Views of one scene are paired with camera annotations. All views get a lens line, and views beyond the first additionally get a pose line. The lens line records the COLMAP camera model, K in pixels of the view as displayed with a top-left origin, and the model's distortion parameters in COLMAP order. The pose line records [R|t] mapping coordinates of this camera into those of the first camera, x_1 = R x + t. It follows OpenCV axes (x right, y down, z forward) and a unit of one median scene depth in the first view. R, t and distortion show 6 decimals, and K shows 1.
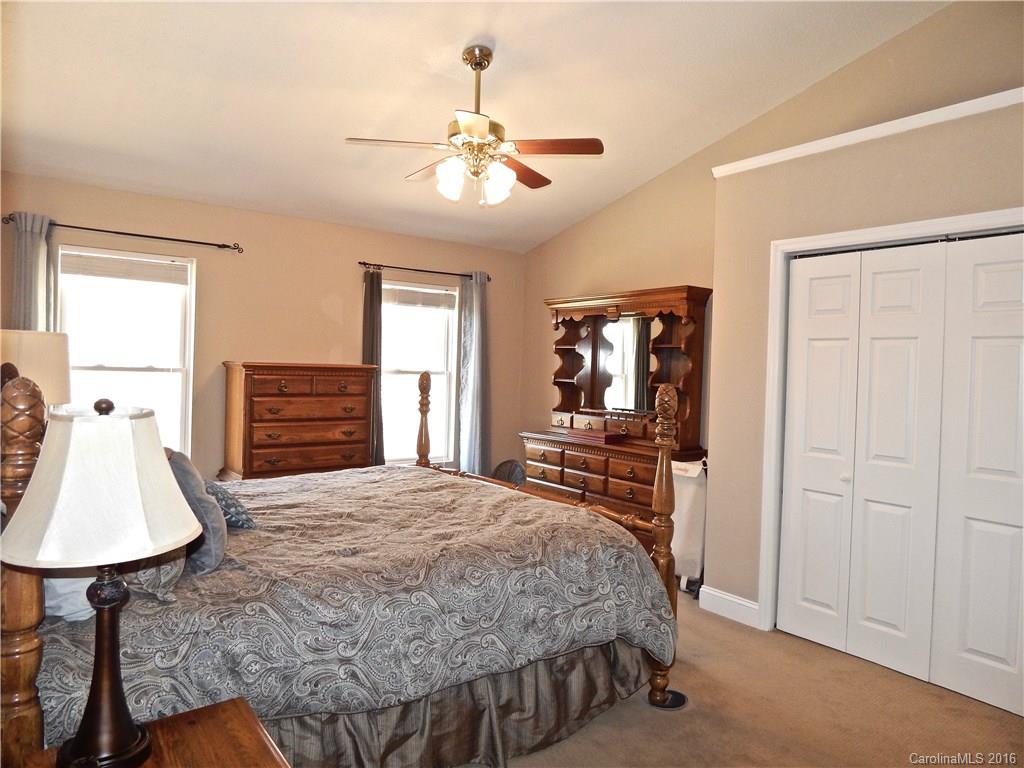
lens RADIAL K [[673.4, 0, 516.4], [0, 673.4, 383.6], [0, 0, 1]] dist [0.000574, -0.004008]
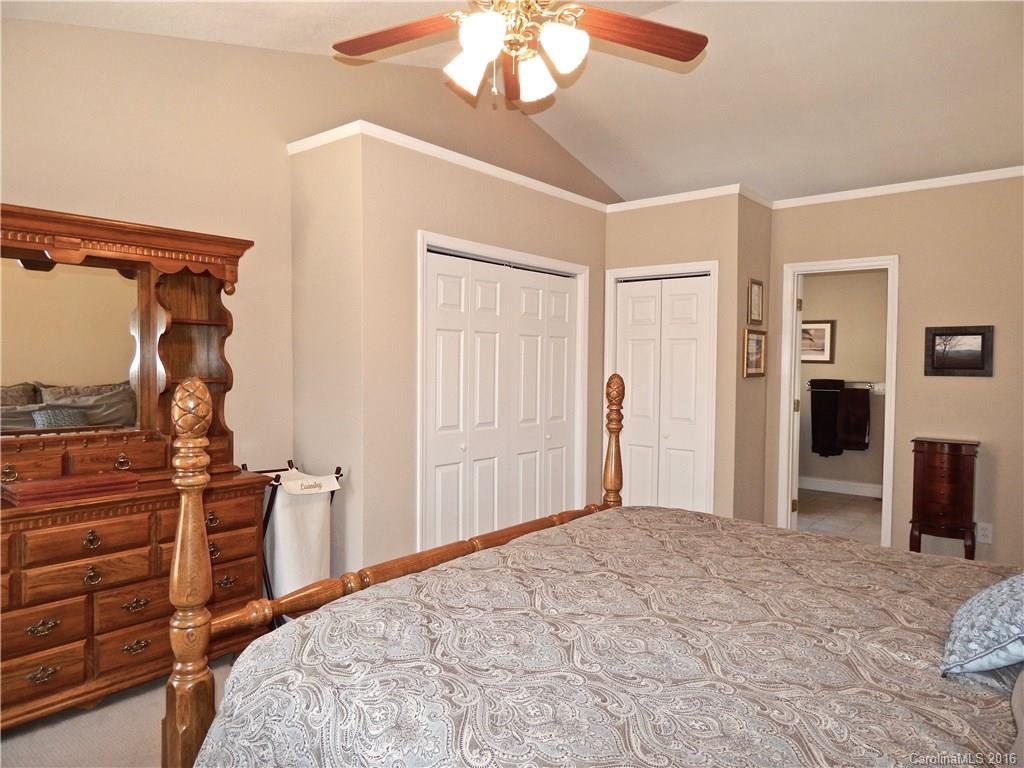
lens RADIAL K [[673.4, 0, 516.4], [0, 673.4, 383.6], [0, 0, 1]] dist [0.000574, -0.004008]
pose [[-0.246822, -0.057173, 0.967373, -0.699981], [0.013068, 0.997971, 0.062316, -0.044310], [-0.968973, 0.028023, -0.245574, 1.197632]]
